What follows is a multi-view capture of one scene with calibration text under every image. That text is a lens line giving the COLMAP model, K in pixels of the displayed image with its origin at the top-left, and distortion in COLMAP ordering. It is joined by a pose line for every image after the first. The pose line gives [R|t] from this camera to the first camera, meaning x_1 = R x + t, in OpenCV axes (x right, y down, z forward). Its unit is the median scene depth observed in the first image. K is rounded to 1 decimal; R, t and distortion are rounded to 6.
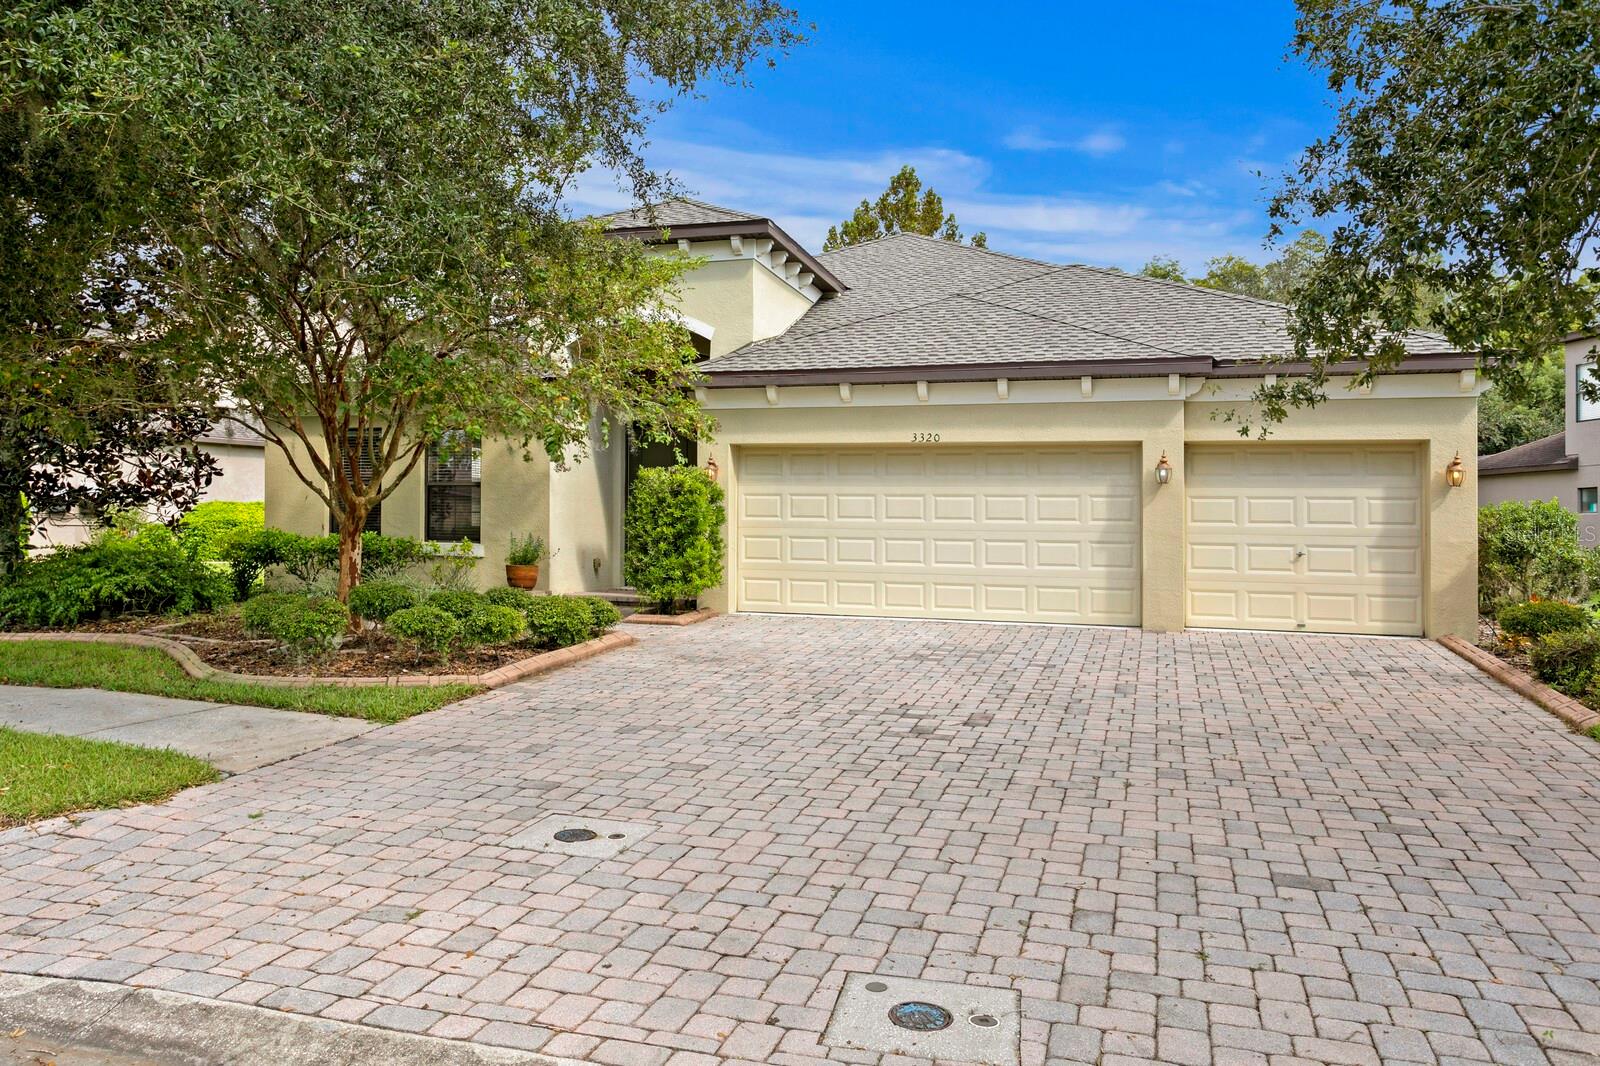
lens RADIAL K [[1162.9, 0, 791.7], [0, 1162.9, 525.7], [0, 0, 1]] dist [-0.001107, 0.009093]
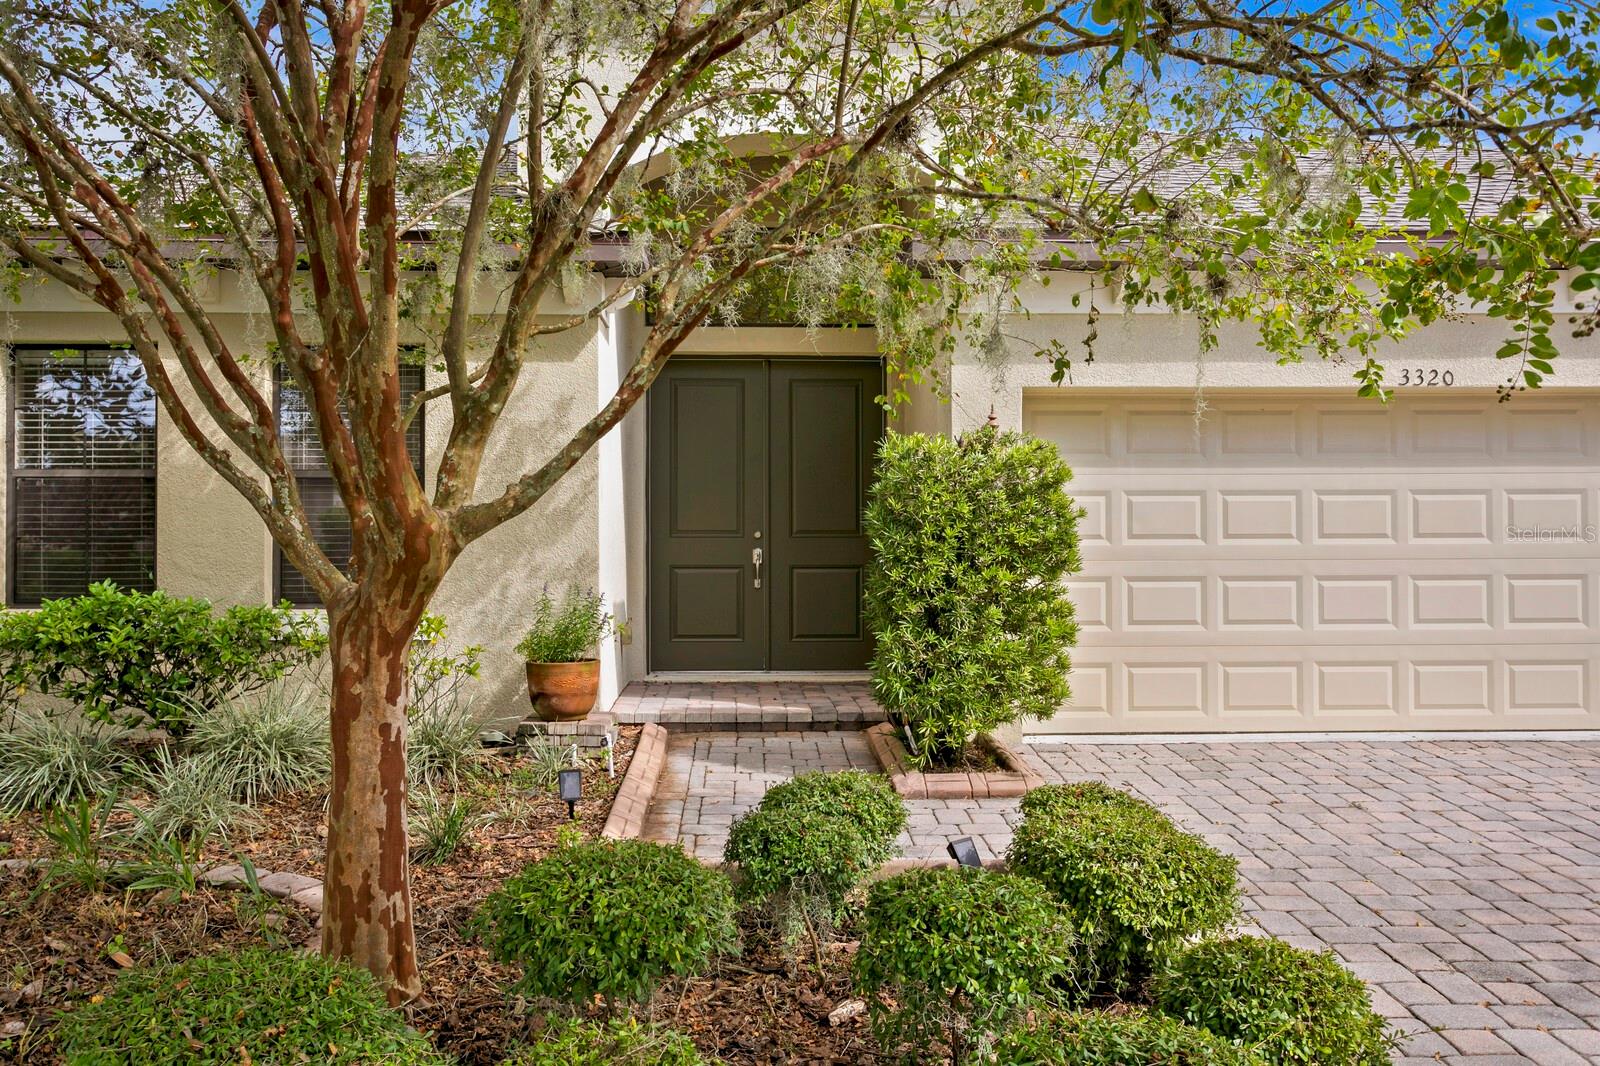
lens RADIAL K [[1230.0, 0, 795.3], [0, 1230.0, 527.5], [0, 0, 1]] dist [0.006340, 0.002451]
pose [[0.944720, -0.016404, 0.327466, -0.350297], [0.017090, 0.999854, 0.000783, -0.017007], [-0.327431, 0.004856, 0.944863, 0.636517]]
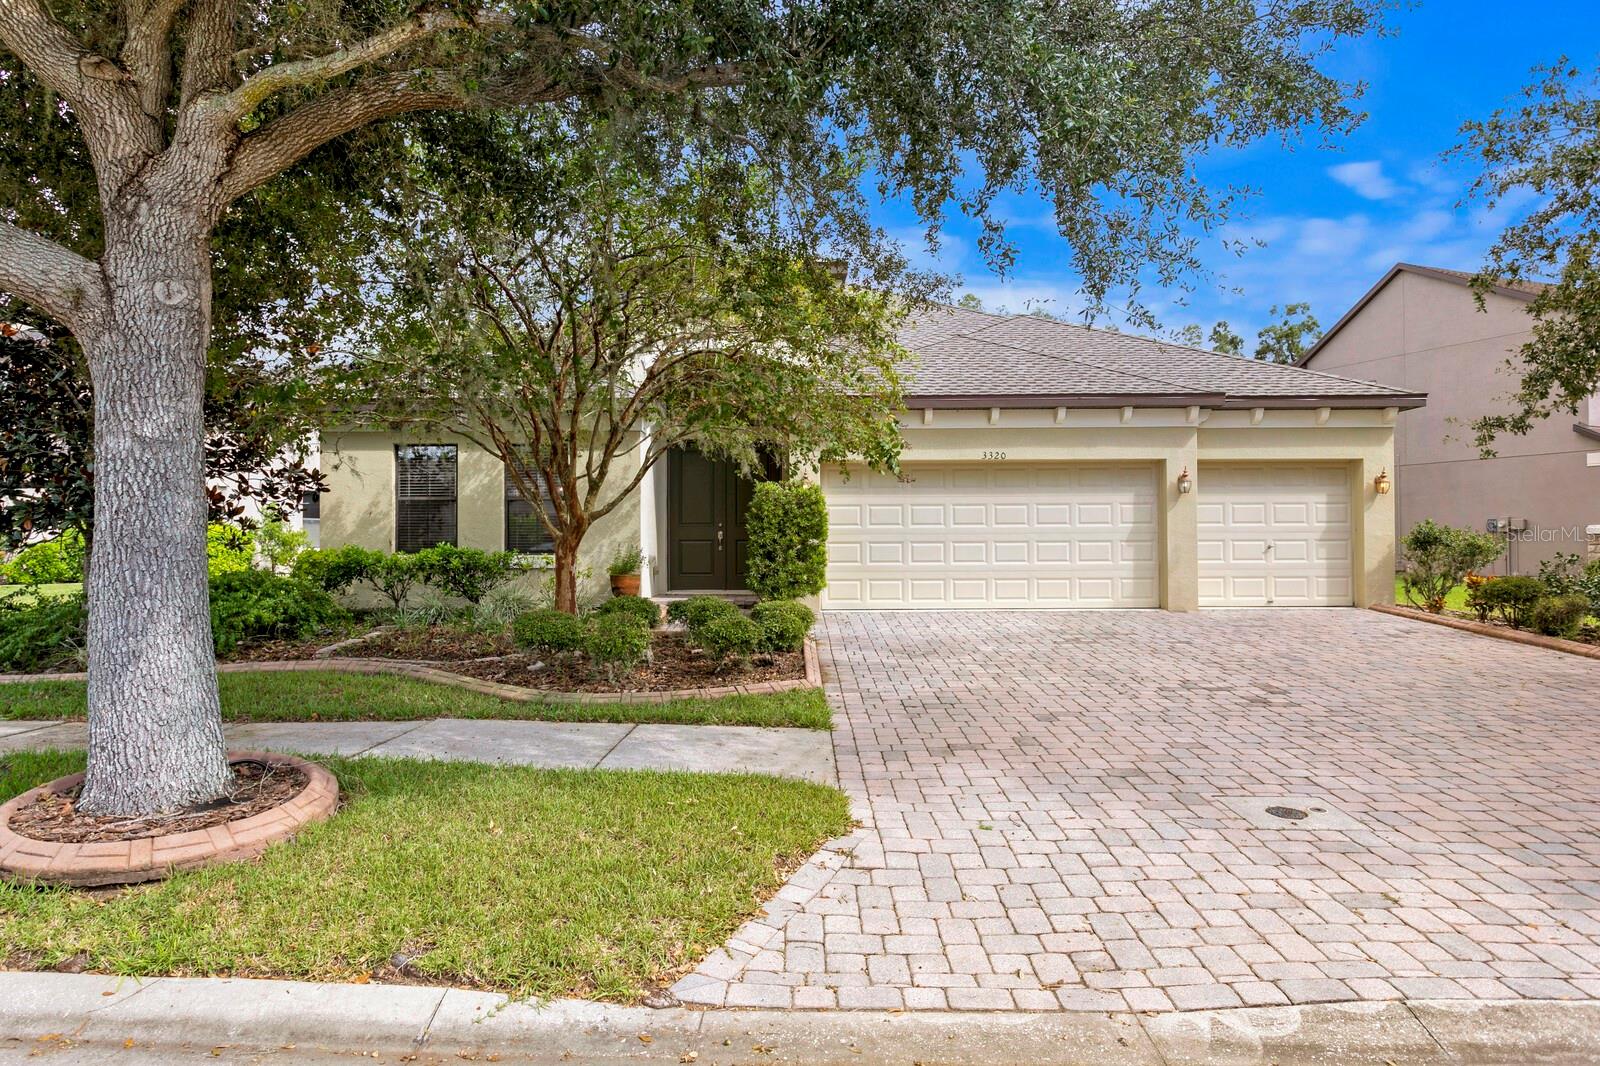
lens RADIAL K [[992.6, 0, 799.1], [0, 992.6, 528.5], [0, 0, 1]] dist [-0.001971, 0.000938]
pose [[0.954267, -0.017960, 0.298417, -0.409757], [0.018884, 0.999822, -0.000214, -0.005794], [-0.298360, 0.005839, 0.954436, 0.106985]]
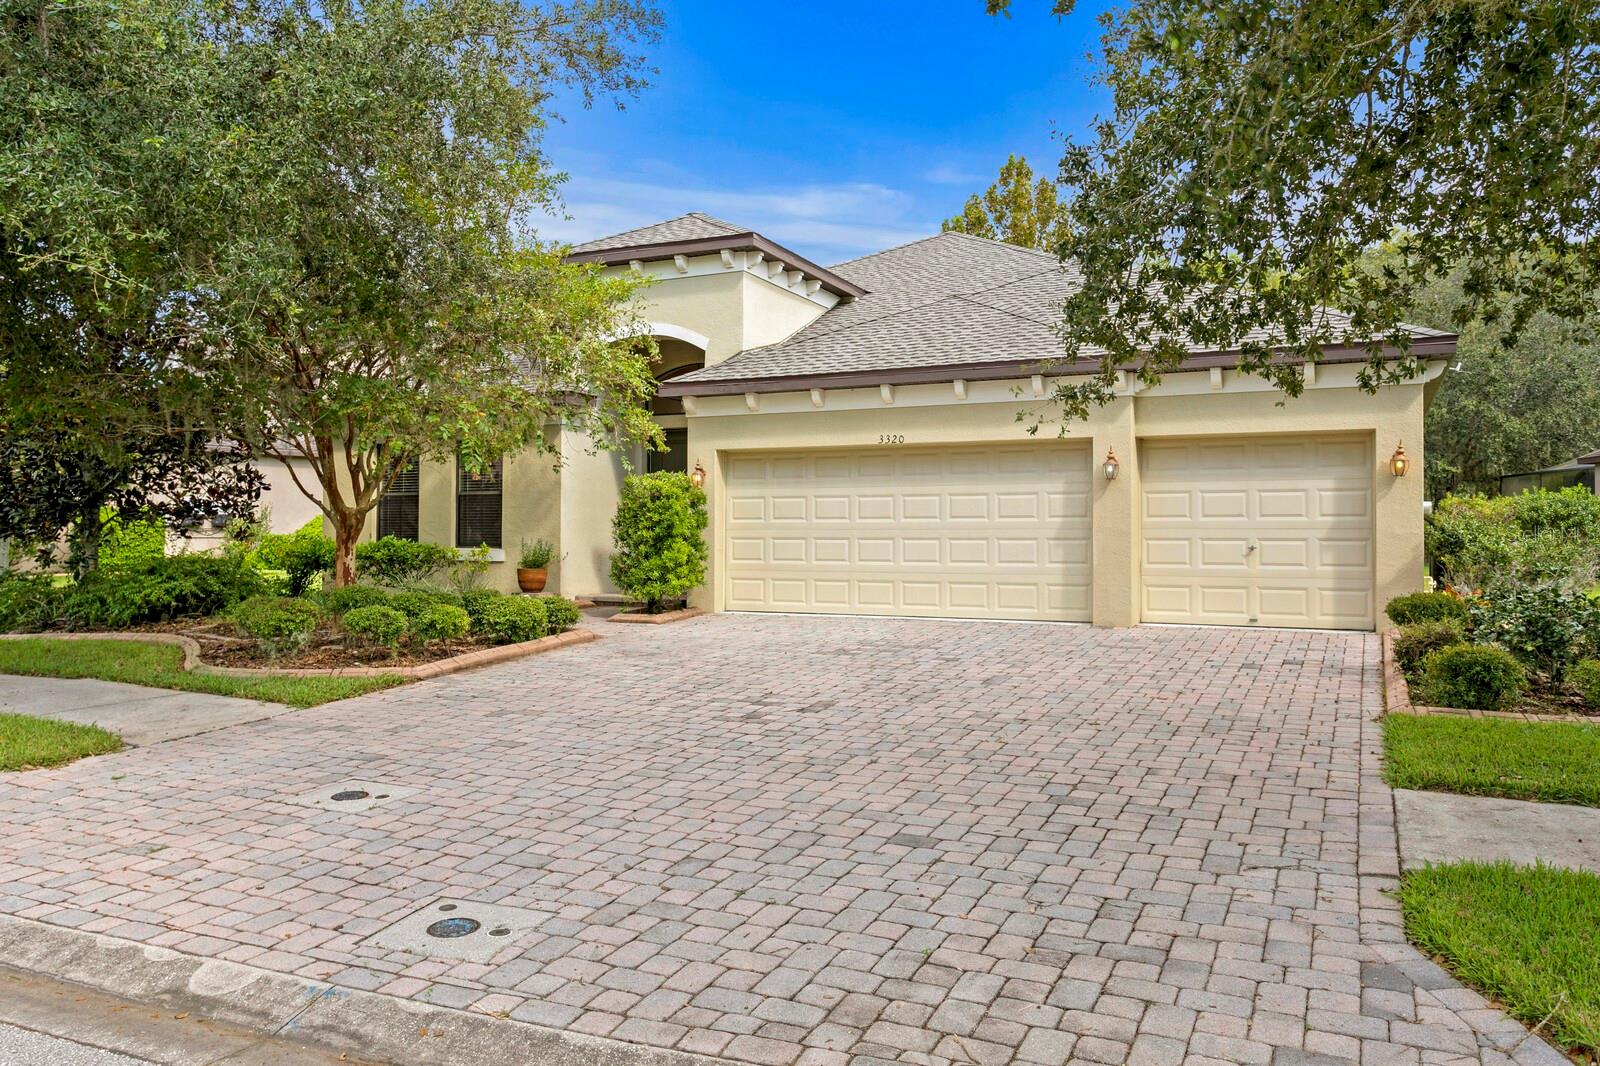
lens RADIAL K [[1174.0, 0, 747.5], [0, 1174.0, 514.6], [0, 0, 1]] dist [0.006787, -0.000480]
pose [[0.990193, -0.017675, -0.138580, 0.151441], [0.016063, 0.999790, -0.012741, 0.002018], [0.138776, 0.010390, 0.990269, -0.047377]]
